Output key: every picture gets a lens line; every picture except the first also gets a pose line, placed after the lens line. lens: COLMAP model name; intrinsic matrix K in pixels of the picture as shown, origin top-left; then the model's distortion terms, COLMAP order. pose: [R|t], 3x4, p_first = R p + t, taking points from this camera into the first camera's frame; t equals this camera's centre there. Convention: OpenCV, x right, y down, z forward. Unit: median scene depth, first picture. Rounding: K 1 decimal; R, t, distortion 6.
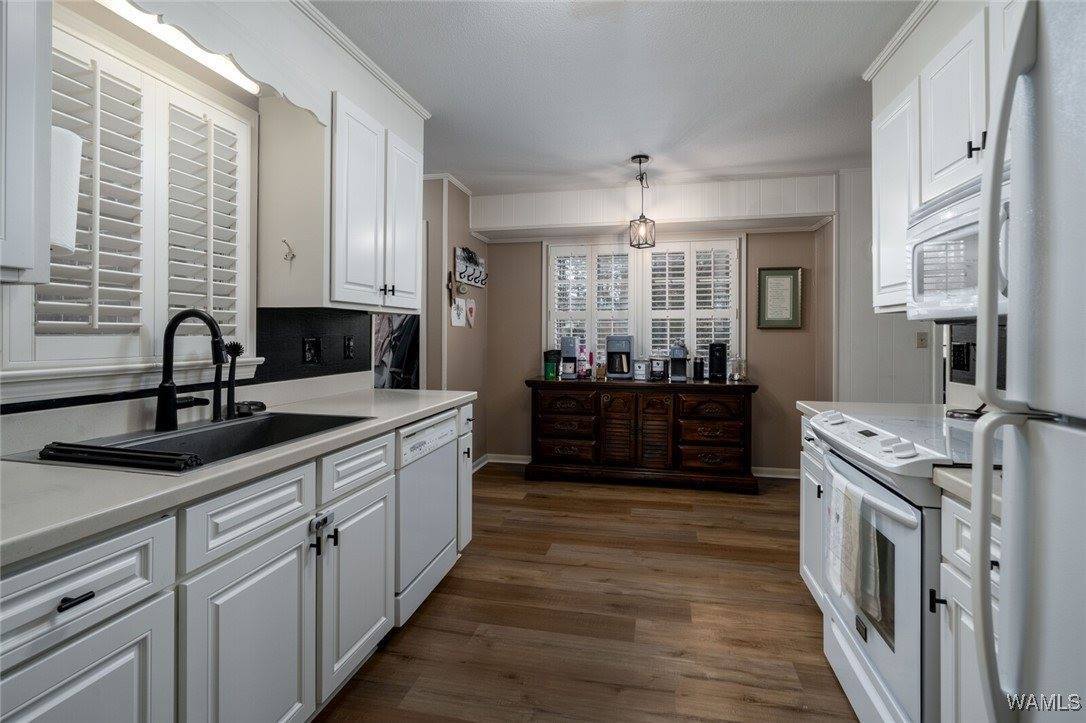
lens RADIAL K [[525.4, 0, 536.4], [0, 525.4, 330.0], [0, 0, 1]] dist [0.001309, 0.000490]
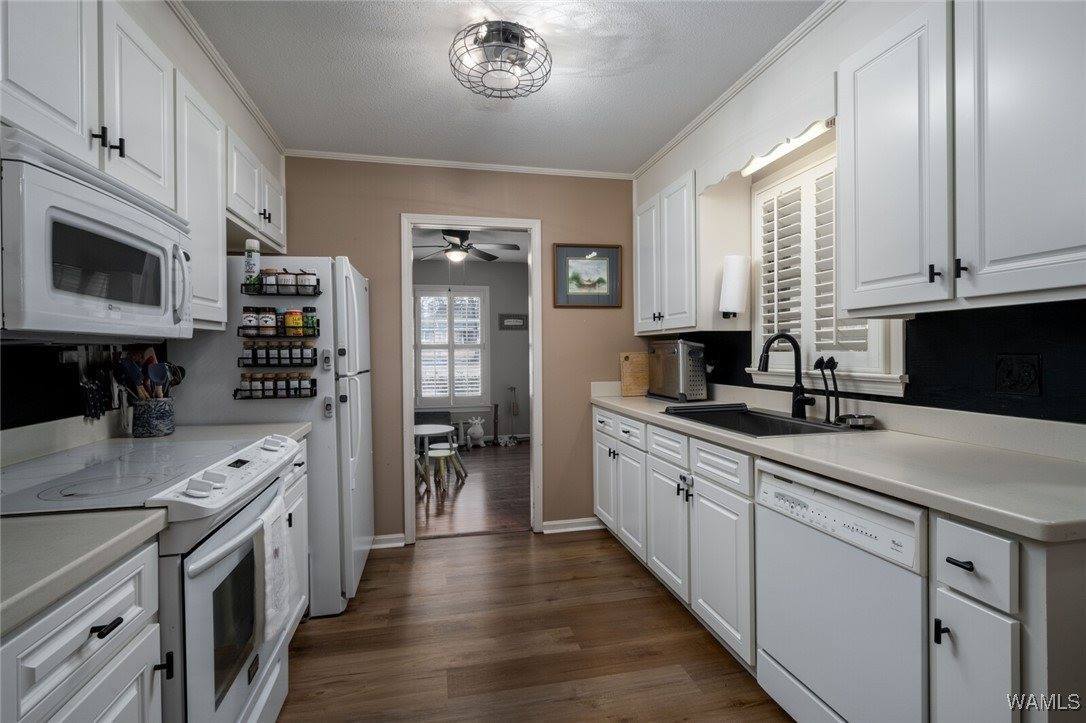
lens RADIAL K [[525.4, 0, 544.4], [0, 525.4, 359.7], [0, 0, 1]] dist [0.001309, 0.000490]
pose [[-0.900903, 0.008674, -0.433934, 0.523220], [0.004040, 0.999925, 0.011600, 0.014913], [0.434002, 0.008697, -0.900870, 1.943007]]
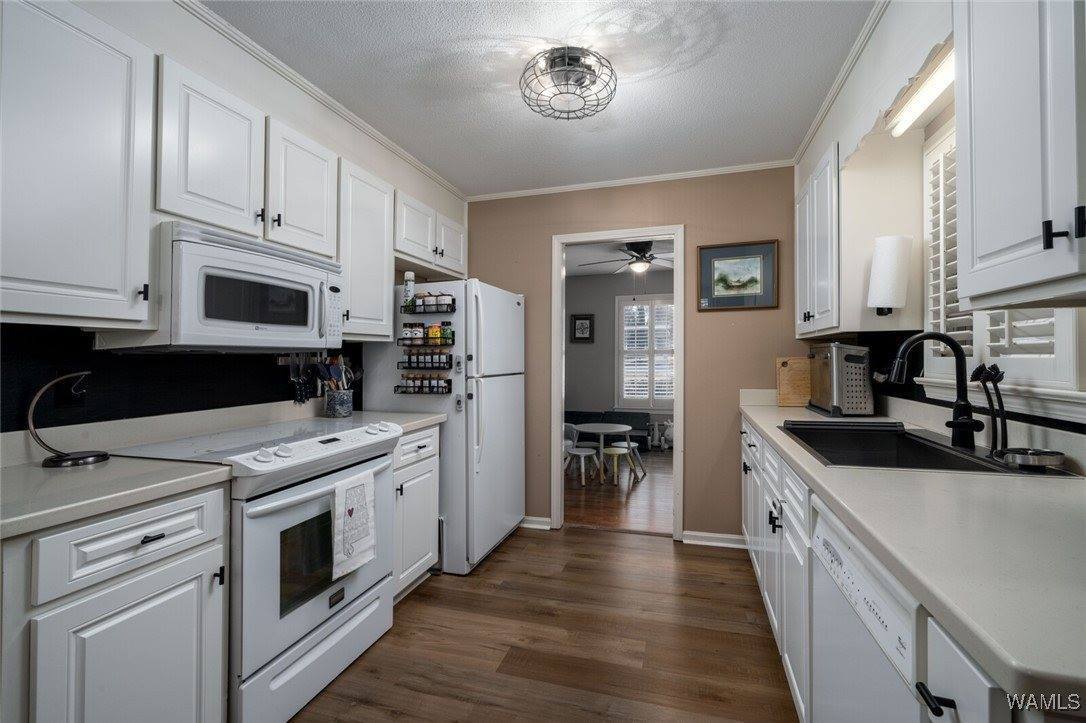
lens RADIAL K [[482.1, 0, 542.7], [0, 482.1, 353.3], [0, 0, 1]] dist [0.011781, -0.000311]
pose [[-0.997583, 0.004163, 0.069362, 0.062698], [0.003336, 0.999922, -0.012038, 0.014322], [-0.069407, -0.011777, -0.997519, 1.985843]]
